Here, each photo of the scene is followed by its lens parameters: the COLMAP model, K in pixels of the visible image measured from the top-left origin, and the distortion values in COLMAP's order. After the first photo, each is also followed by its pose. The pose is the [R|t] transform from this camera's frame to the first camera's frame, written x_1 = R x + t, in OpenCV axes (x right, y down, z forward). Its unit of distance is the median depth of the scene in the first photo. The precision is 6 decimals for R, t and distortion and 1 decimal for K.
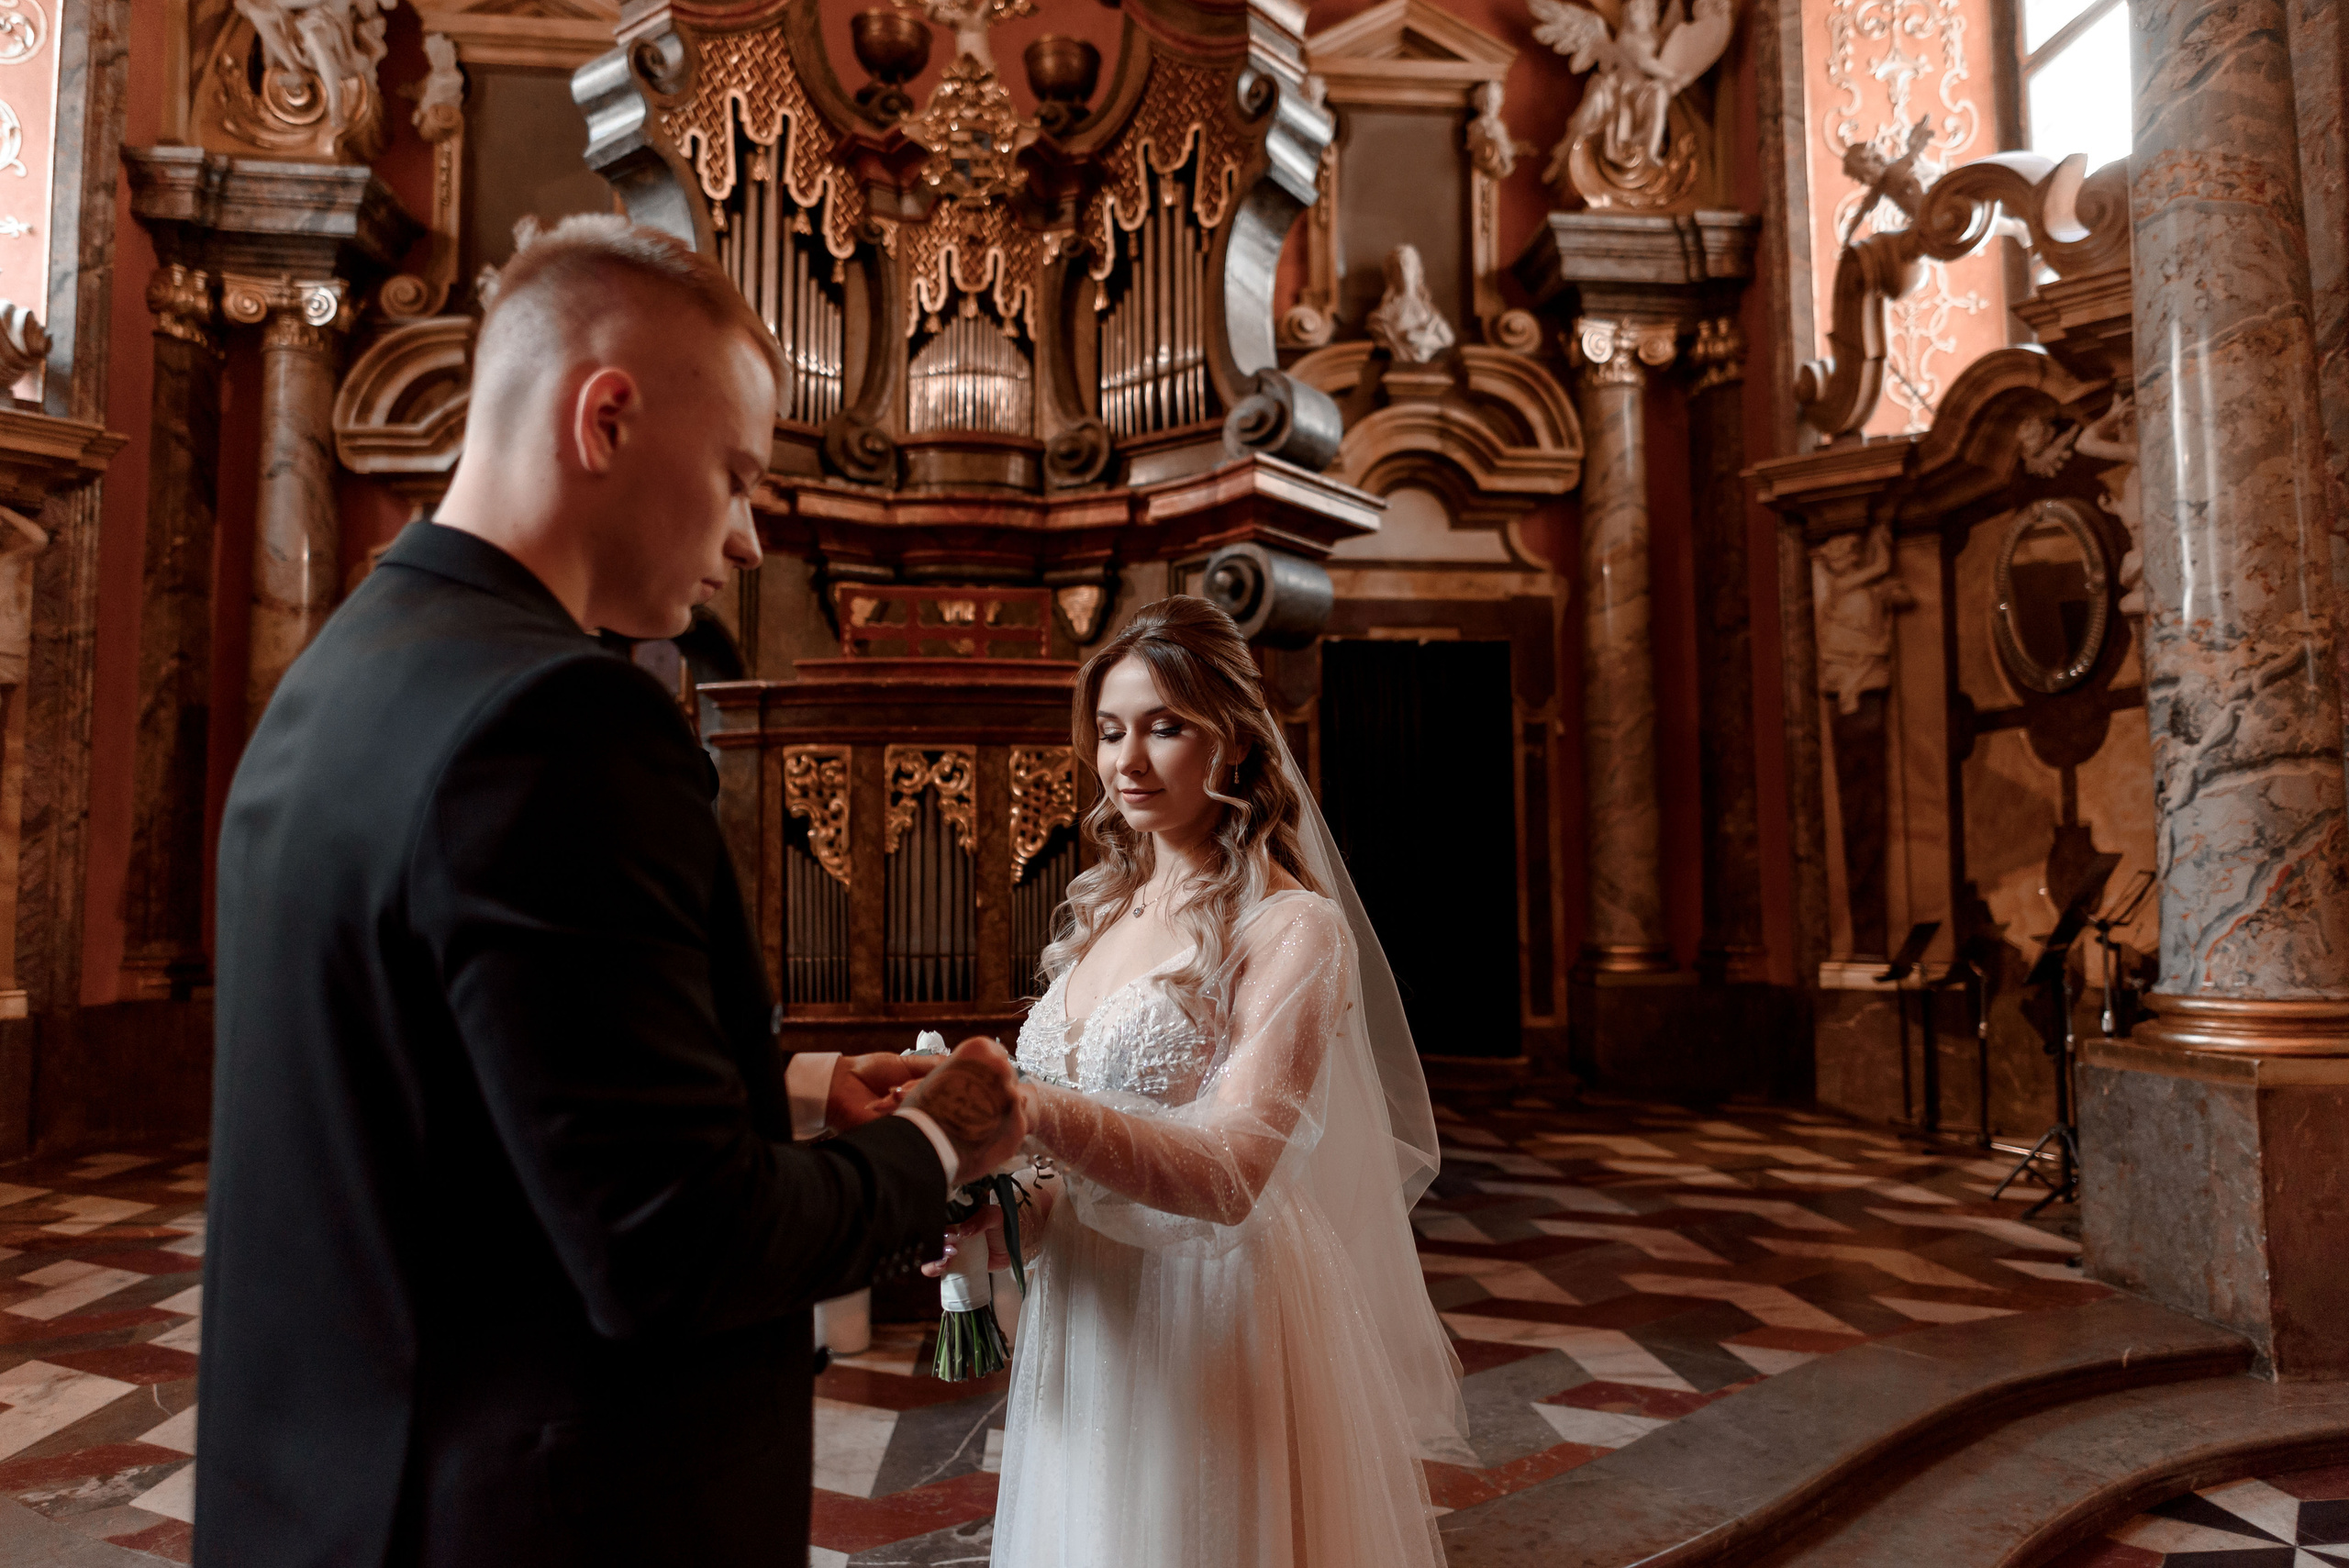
lens RADIAL K [[1410.8, 0, 1174.2], [0, 1410.8, 795.1], [0, 0, 1]] dist [-0.005959, 0.001696]
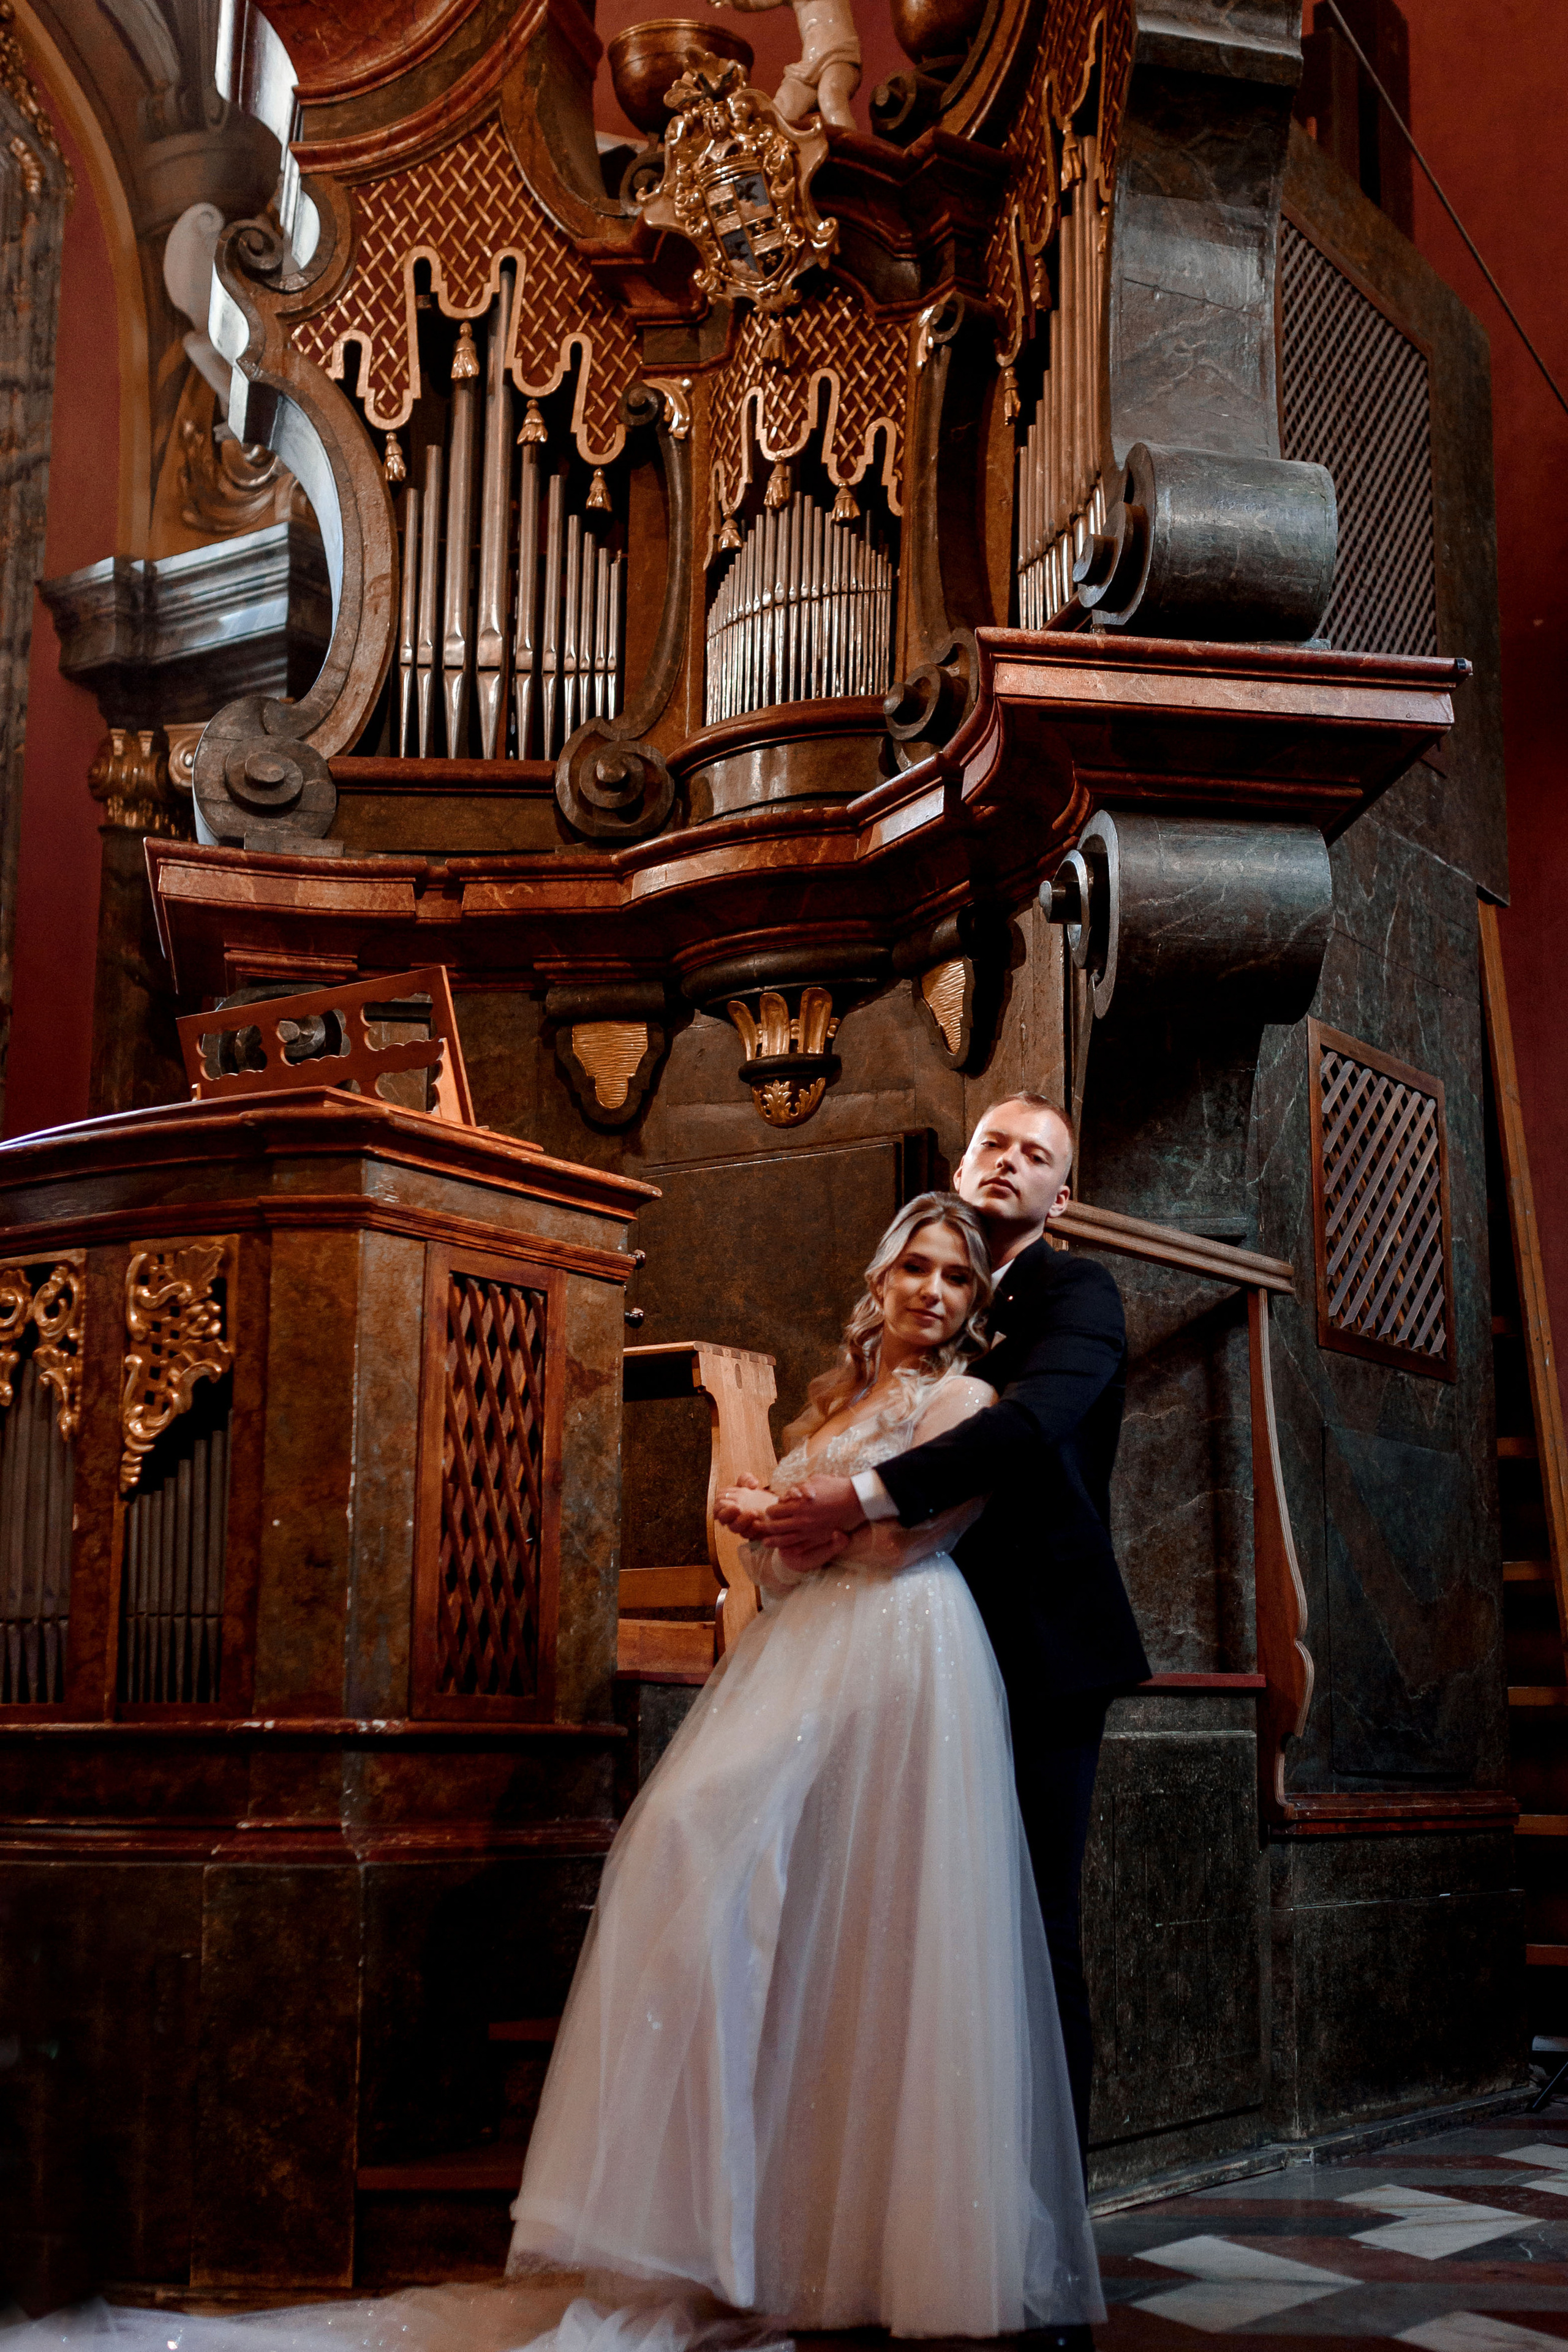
lens RADIAL K [[2845.2, 0, 935.7], [0, 2845.2, 1250.7], [0, 0, 1]] dist [-0.005595, -0.006200]
pose [[0.777557, -0.103190, -0.620287, 0.546947], [0.038425, 0.992397, -0.116925, 0.073713], [0.627637, 0.067081, 0.775611, 0.211999]]
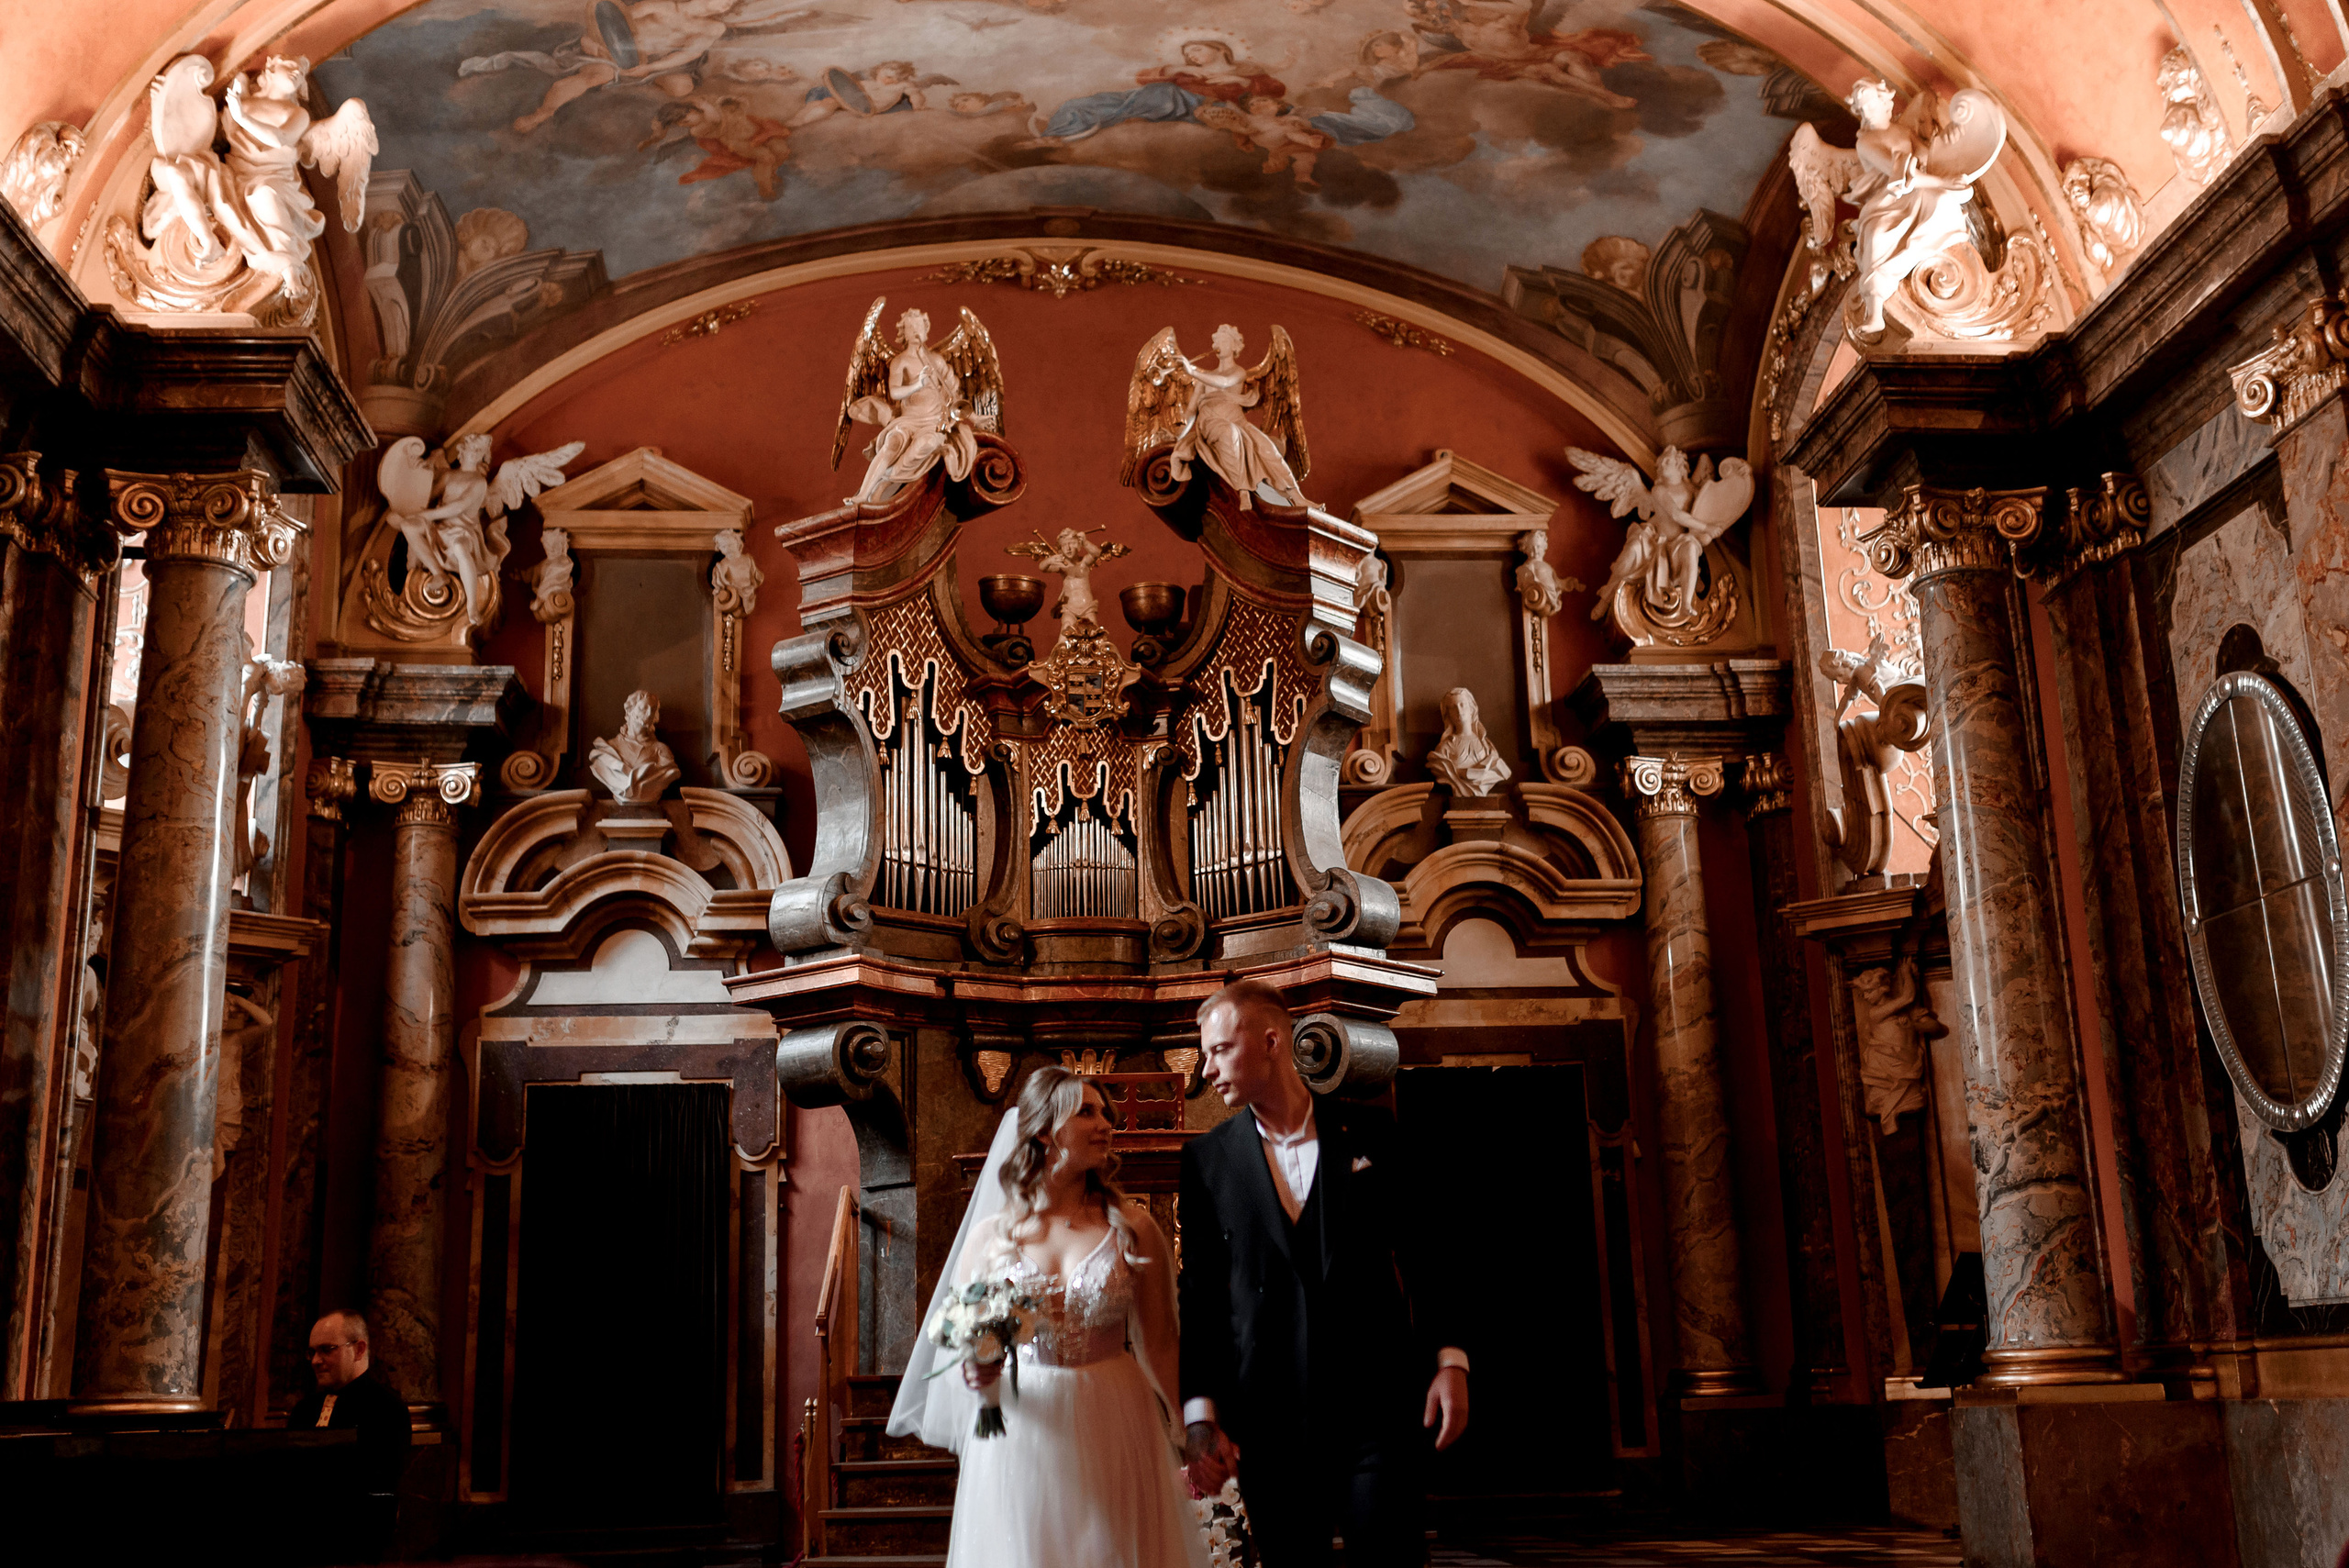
lens RADIAL K [[2338.4, 0, 1171.7], [0, 2338.4, 786.2], [0, 0, 1]] dist [-0.006982, 0.018901]
pose [[0.999724, -0.023462, 0.001126, -0.072289], [0.023253, 0.981760, -0.188697, 0.004796], [0.003322, 0.188671, 0.982035, -0.931876]]
